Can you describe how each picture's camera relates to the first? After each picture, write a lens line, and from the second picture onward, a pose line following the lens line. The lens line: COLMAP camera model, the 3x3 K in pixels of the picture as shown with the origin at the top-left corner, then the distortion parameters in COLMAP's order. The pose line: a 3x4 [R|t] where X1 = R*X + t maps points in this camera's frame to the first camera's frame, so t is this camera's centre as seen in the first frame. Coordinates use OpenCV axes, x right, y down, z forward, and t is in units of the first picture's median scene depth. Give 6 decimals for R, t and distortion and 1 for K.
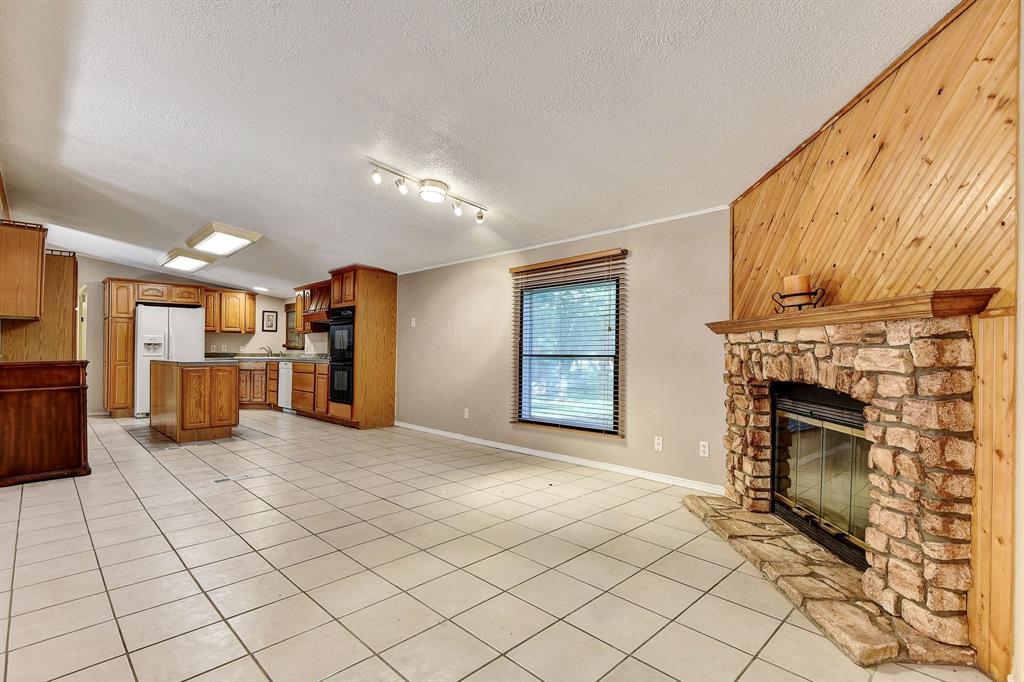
lens RADIAL K [[504.2, 0, 524.1], [0, 504.2, 347.9], [0, 0, 1]] dist [0.002433, -0.013365]
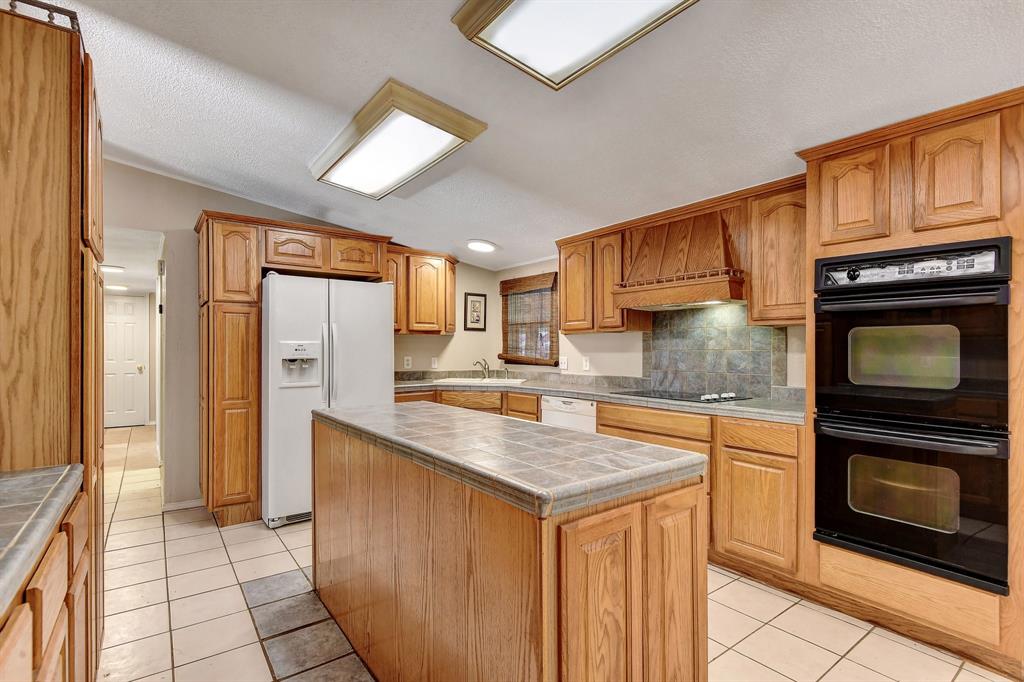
lens RADIAL K [[489.9, 0, 511.7], [0, 489.9, 347.5], [0, 0, 1]] dist [-0.002167, -0.016030]
pose [[0.989405, -0.001925, -0.145169, -1.160058], [0.002622, 0.999986, 0.004615, -0.048825], [0.145158, -0.004947, 0.989396, 1.419684]]
